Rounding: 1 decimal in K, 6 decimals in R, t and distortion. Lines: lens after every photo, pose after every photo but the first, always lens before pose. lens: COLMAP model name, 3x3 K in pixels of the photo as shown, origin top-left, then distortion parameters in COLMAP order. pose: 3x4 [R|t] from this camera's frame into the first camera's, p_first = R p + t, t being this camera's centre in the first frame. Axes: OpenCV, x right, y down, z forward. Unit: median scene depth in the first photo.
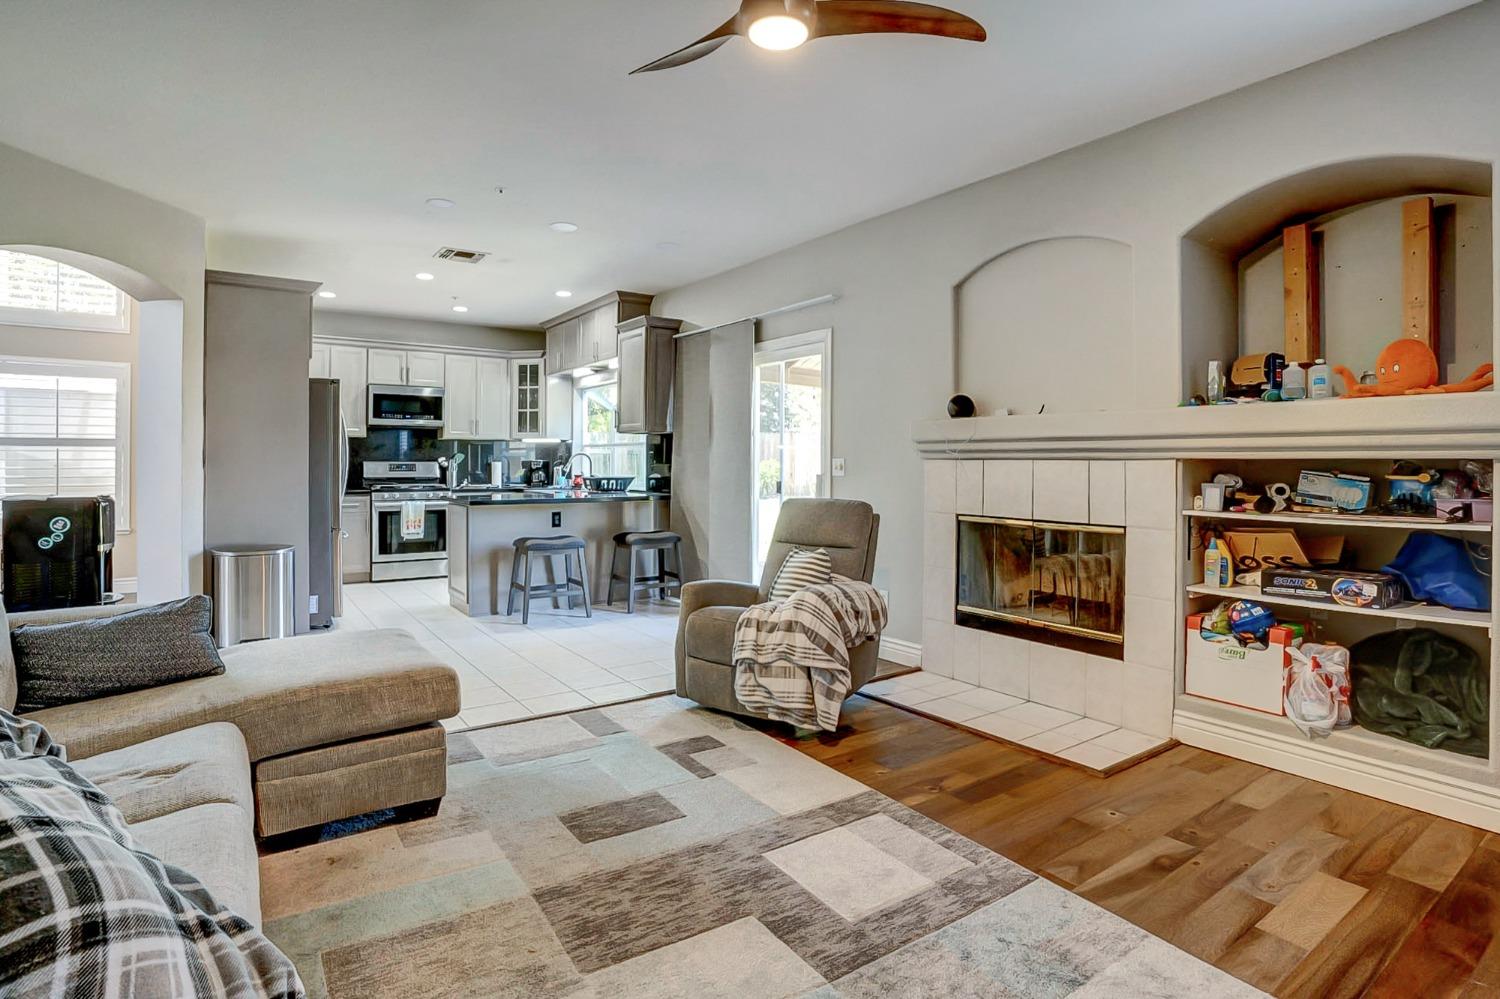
lens RADIAL K [[751.4, 0, 752.3], [0, 751.4, 459.2], [0, 0, 1]] dist [-0.103272, 0.037118]
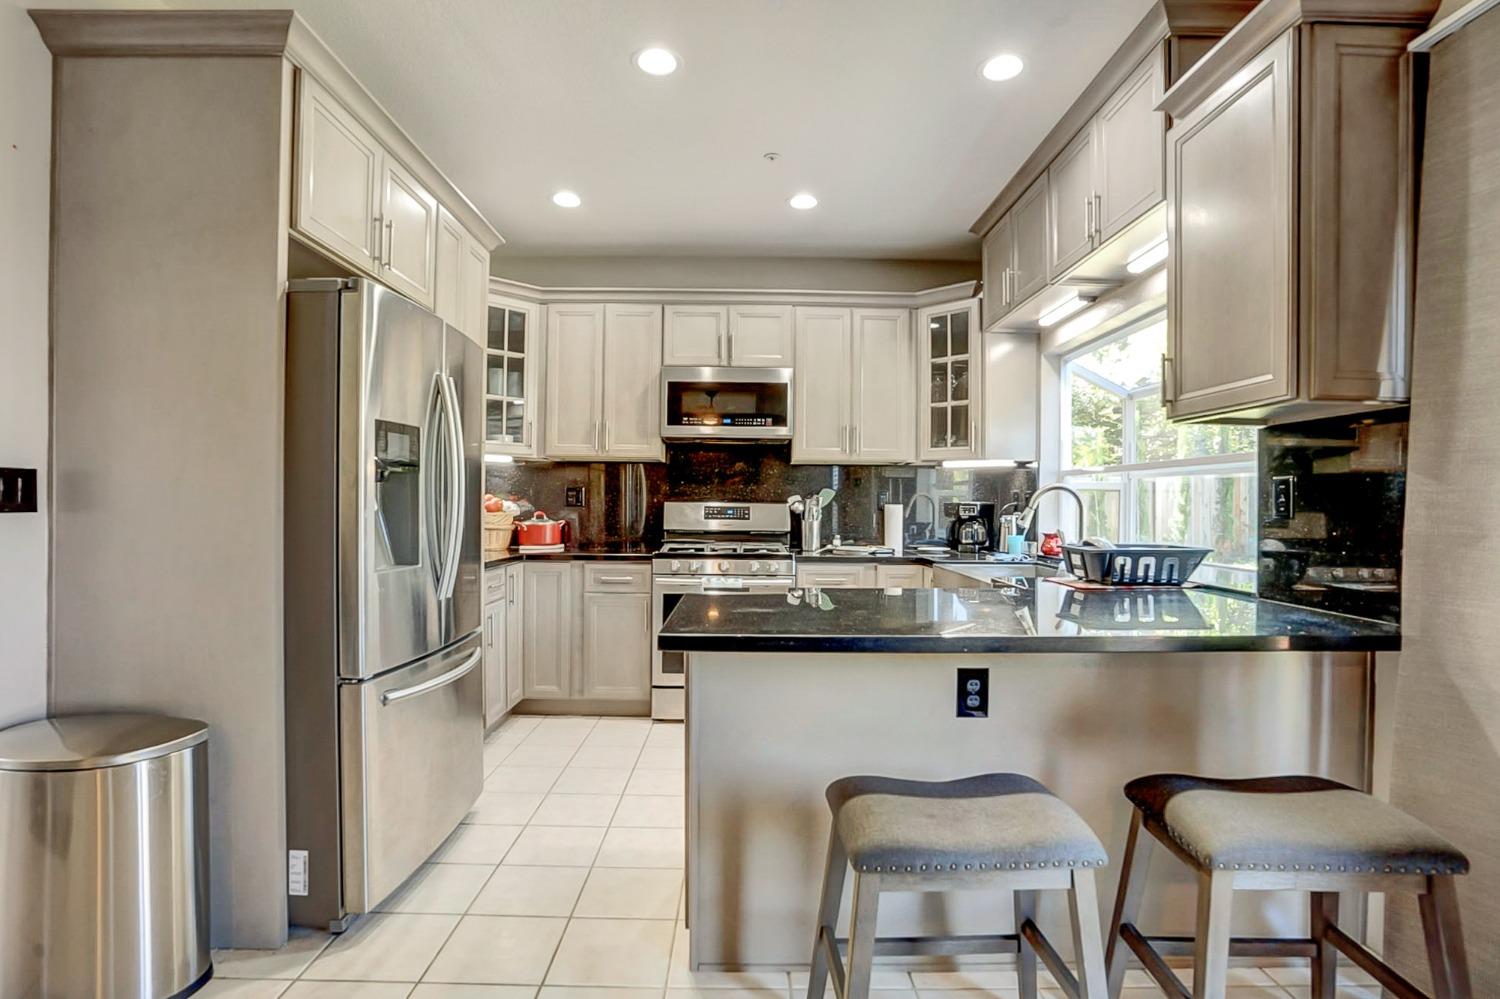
lens RADIAL K [[772.4, 0, 754.1], [0, 772.4, 488.7], [0, 0, 1]] dist [-0.065628, 0.034676]
pose [[0.823517, -0.002675, -0.567285, -0.115703], [-0.007550, 0.999849, -0.015675, 0.001687], [0.567241, 0.017191, 0.823372, 0.505050]]
